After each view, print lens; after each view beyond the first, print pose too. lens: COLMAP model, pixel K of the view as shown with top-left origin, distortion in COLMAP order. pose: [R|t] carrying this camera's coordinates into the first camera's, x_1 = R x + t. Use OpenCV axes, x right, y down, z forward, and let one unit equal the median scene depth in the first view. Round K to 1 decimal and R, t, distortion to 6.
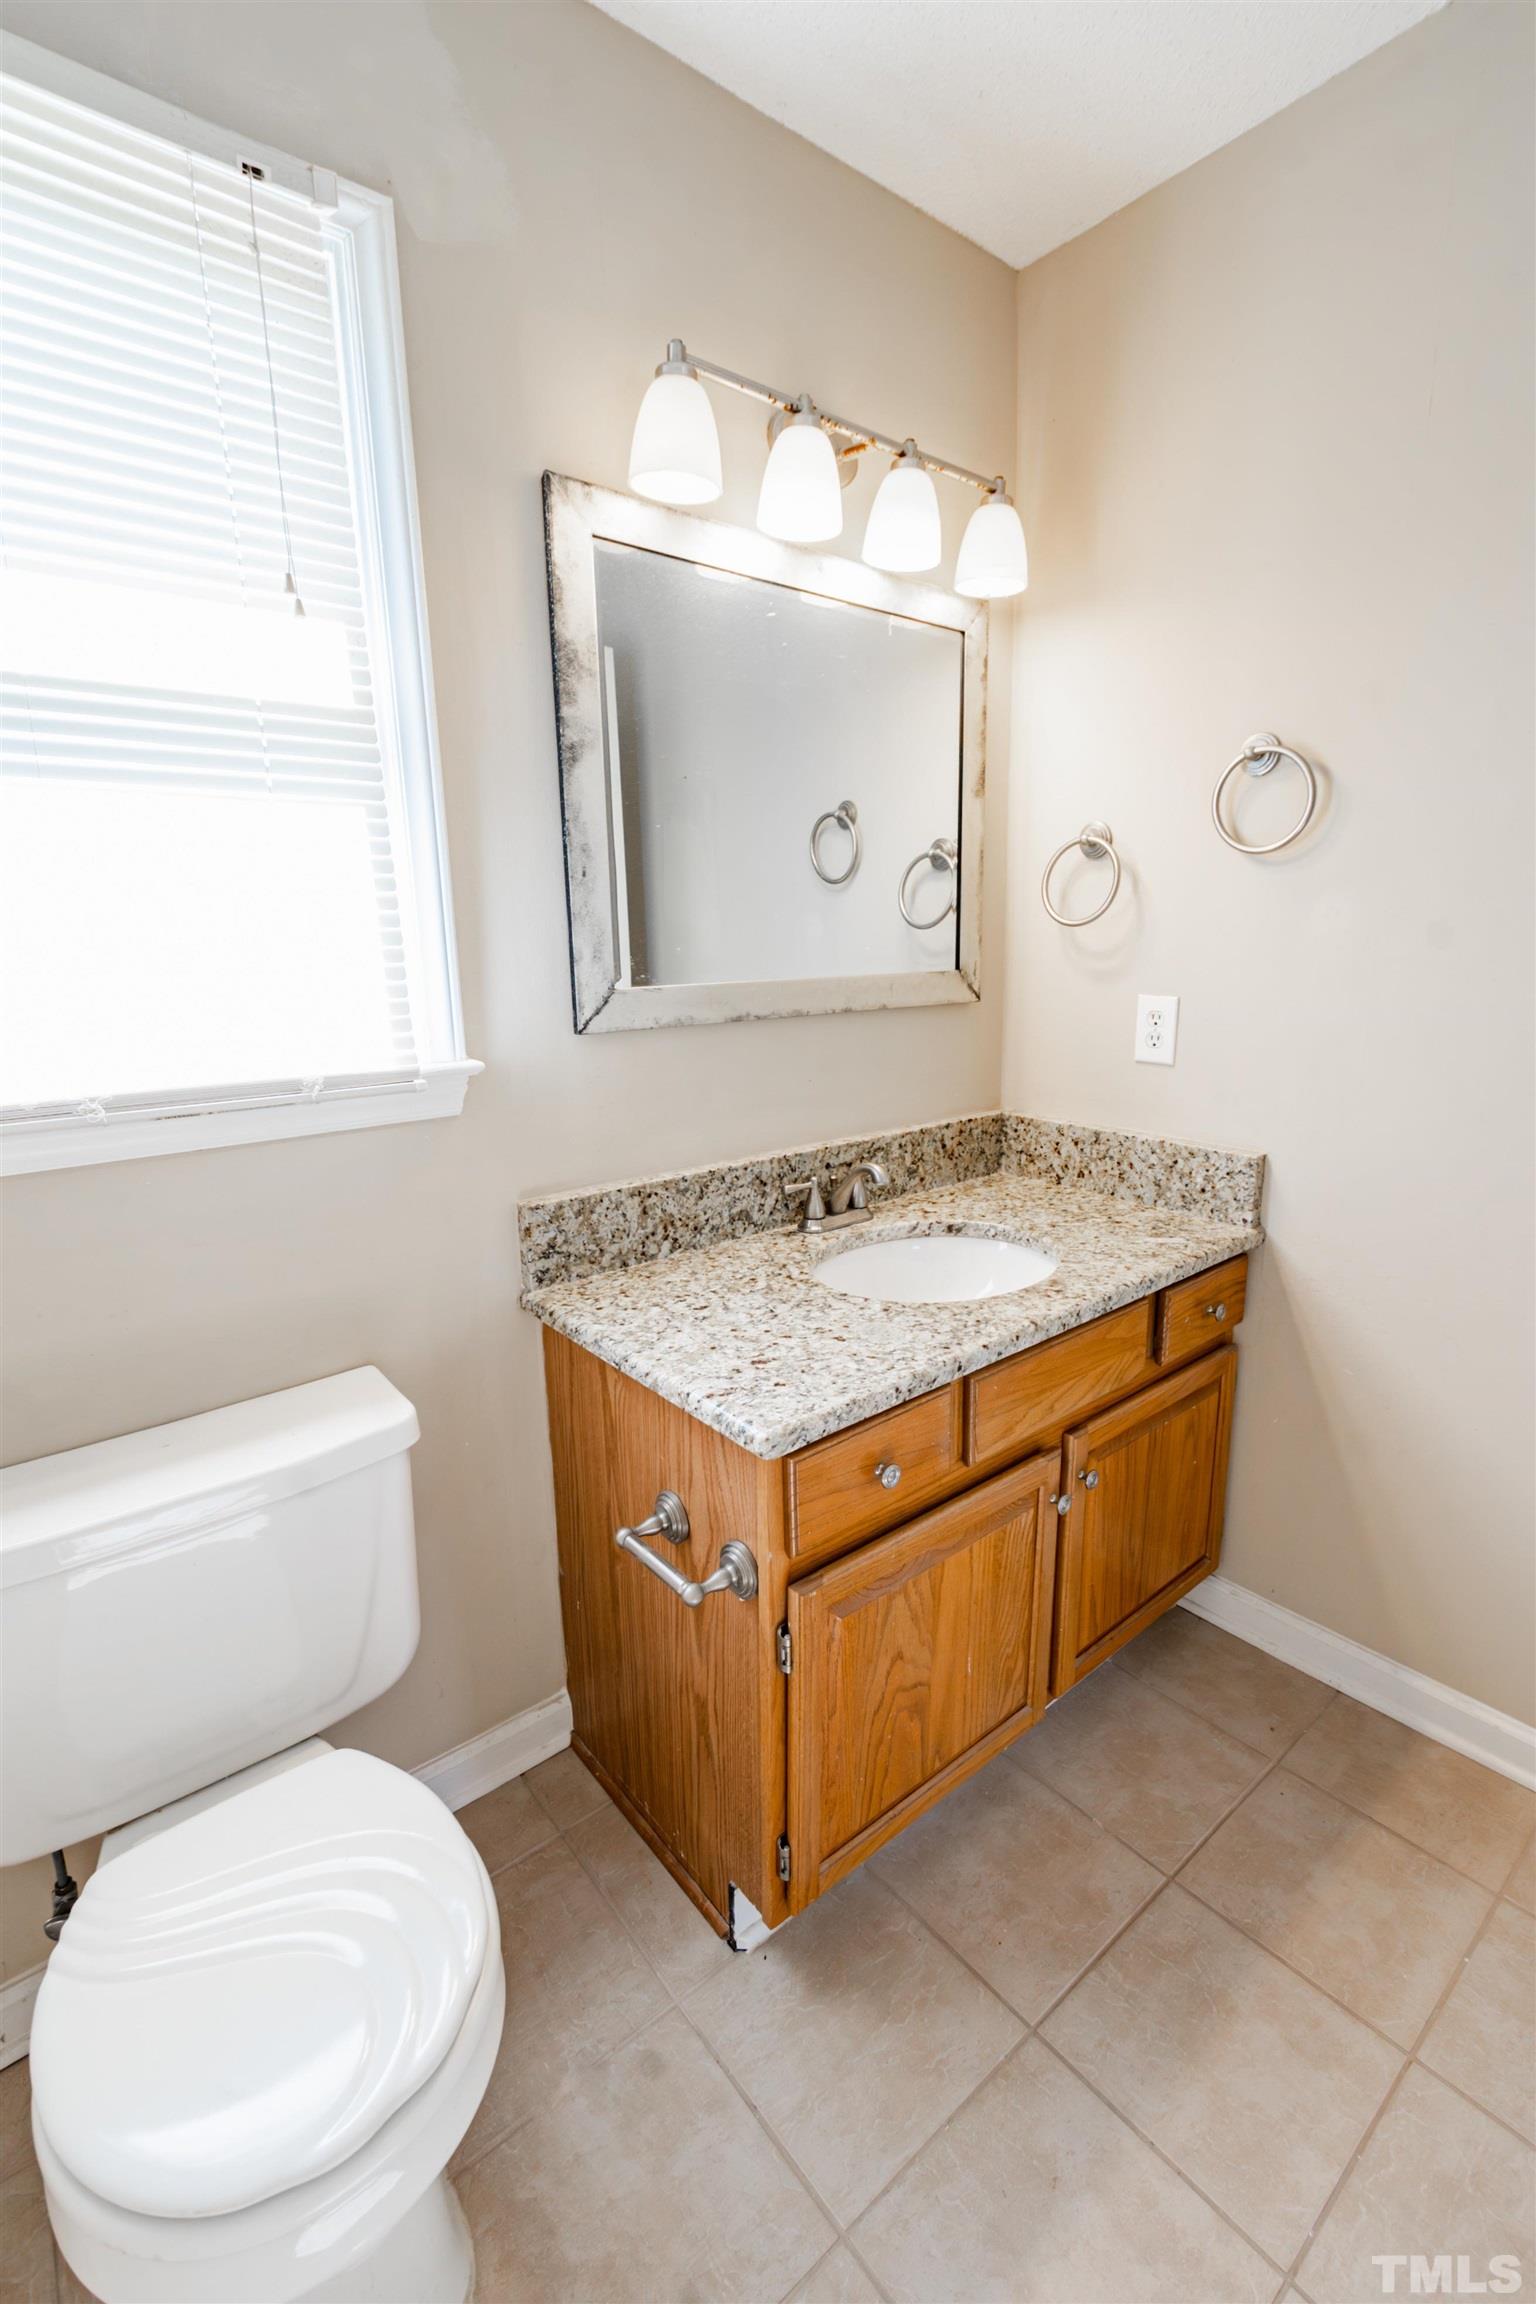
lens RADIAL K [[1019.6, 0, 779.3], [0, 1019.6, 1141.1], [0, 0, 1]] dist [0.002099, -0.000514]
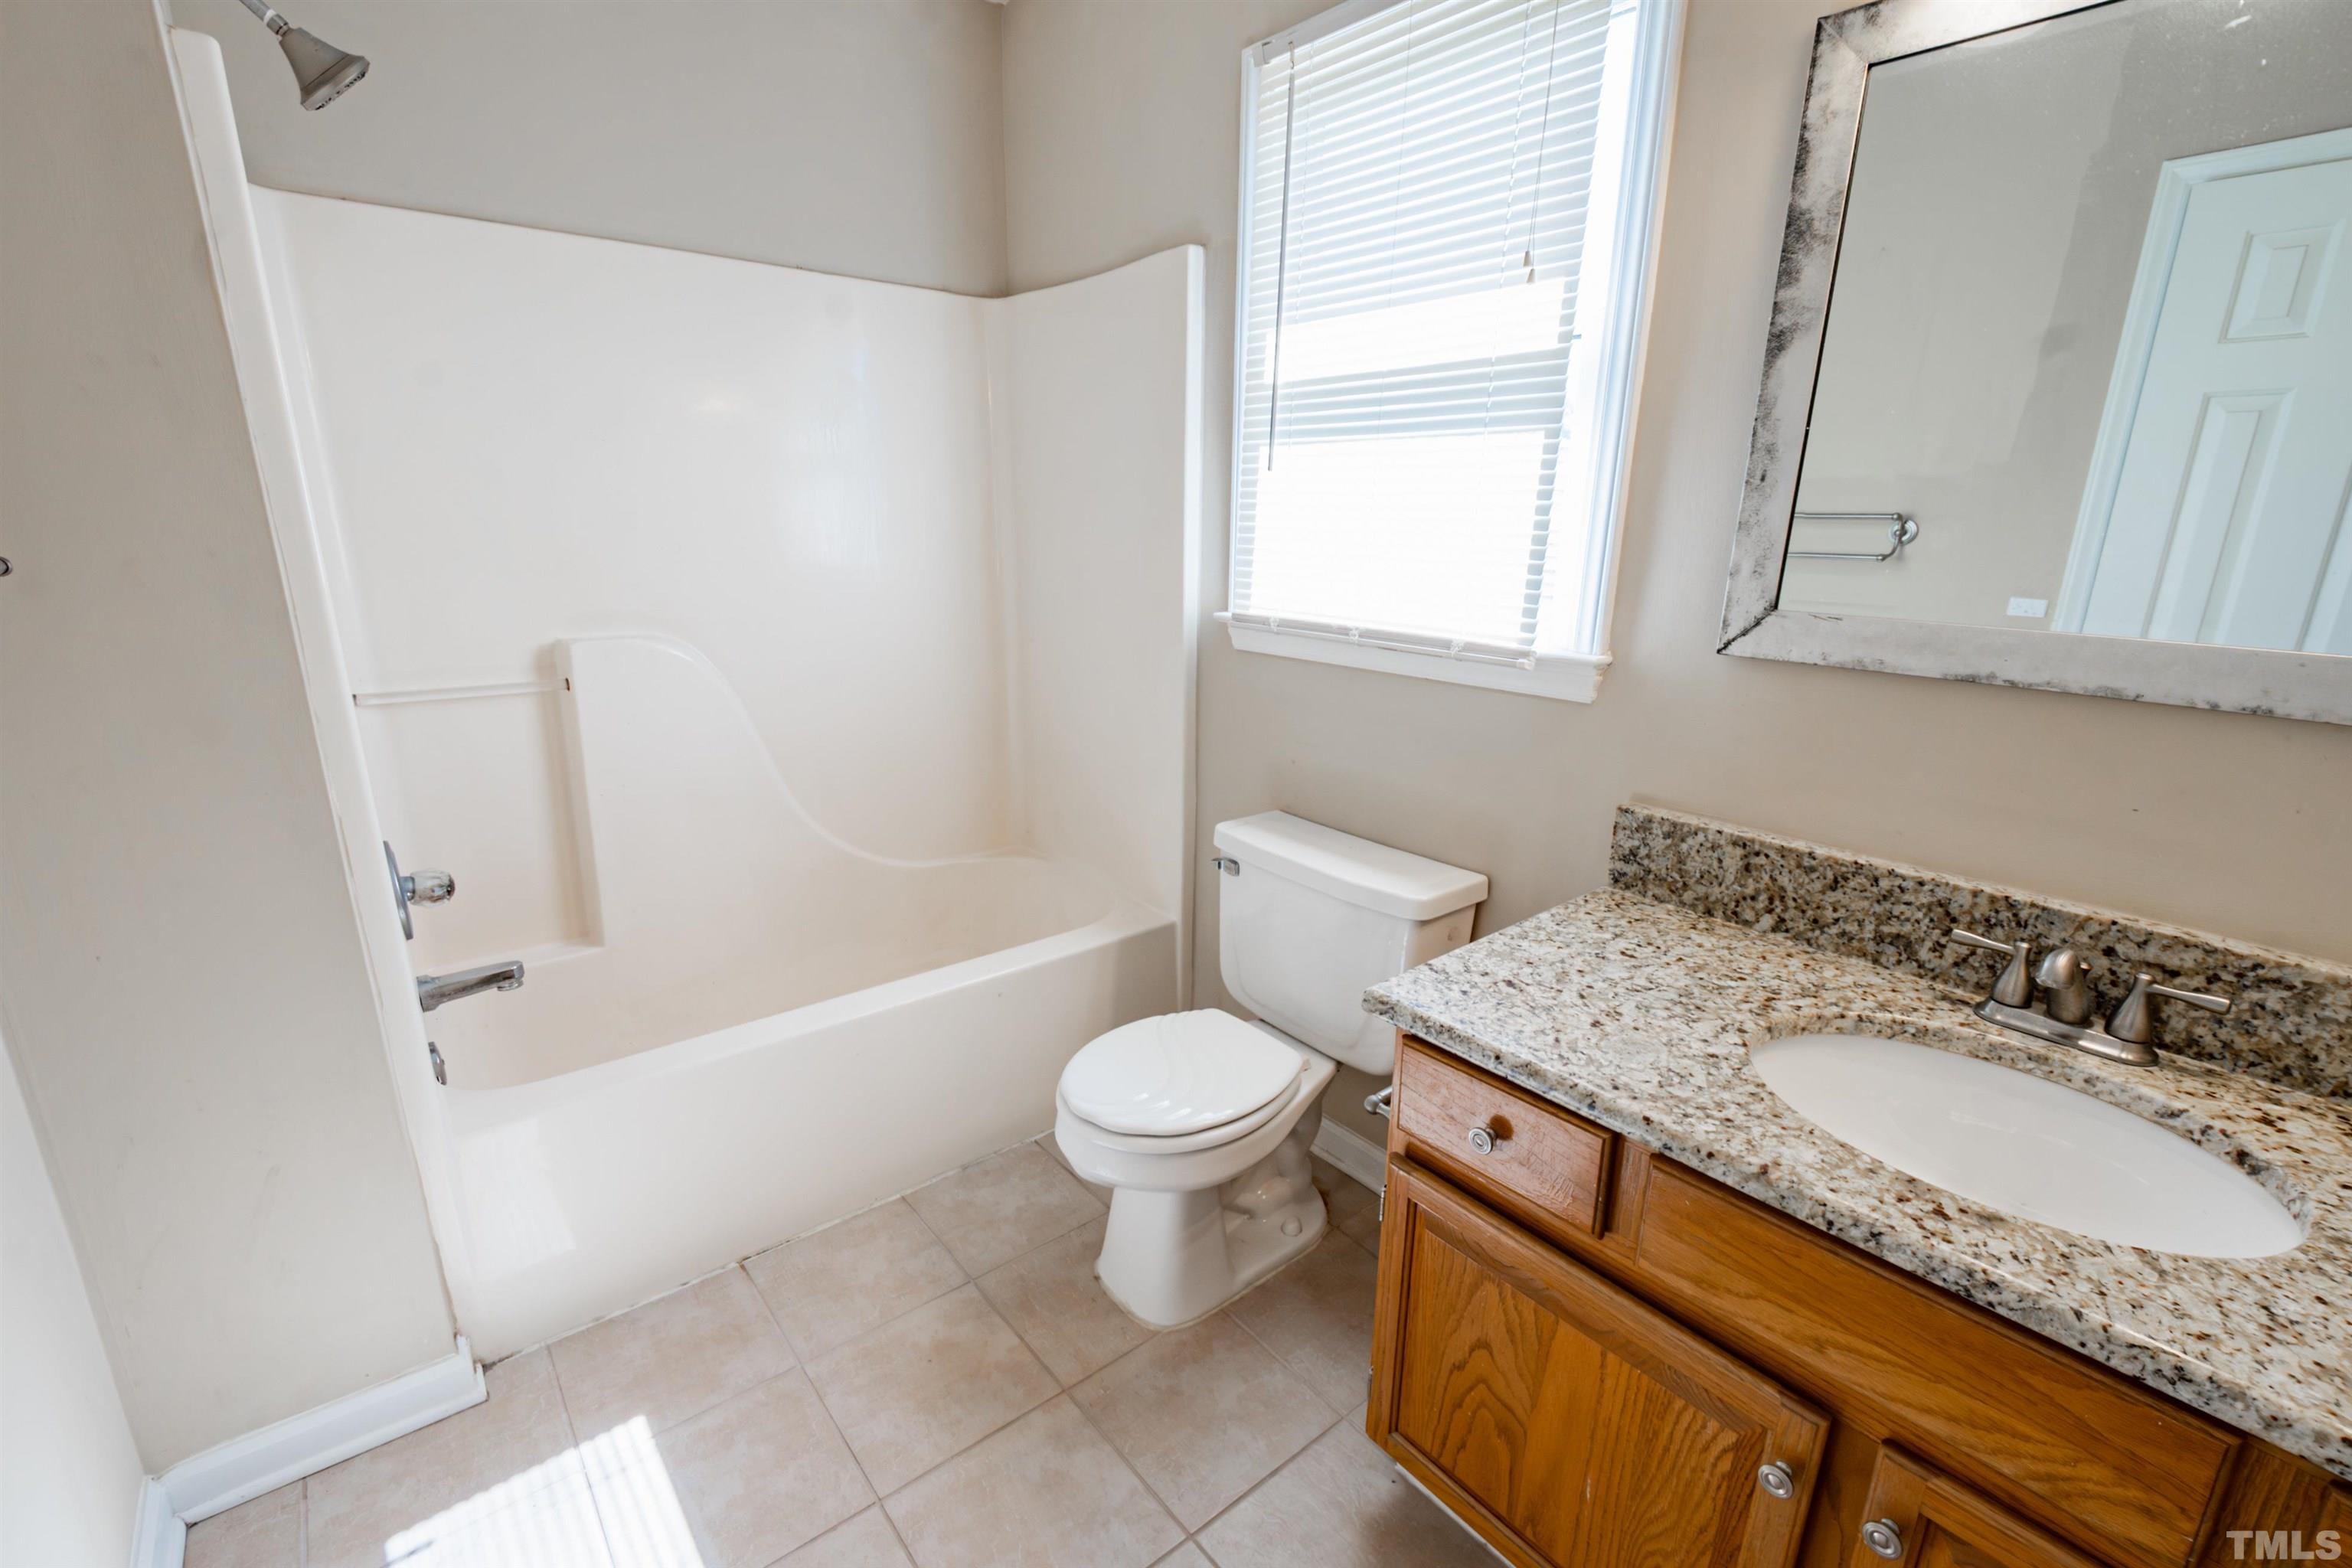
lens RADIAL K [[1040.8, 0, 1190.8], [0, 1040.8, 811.8], [0, 0, 1]] dist [0.002099, -0.000514]
pose [[-0.004281, 0.293256, -0.956024, 0.742519], [-0.216944, 0.932992, 0.287162, -0.135266], [0.976175, 0.208633, 0.059626, 0.490242]]
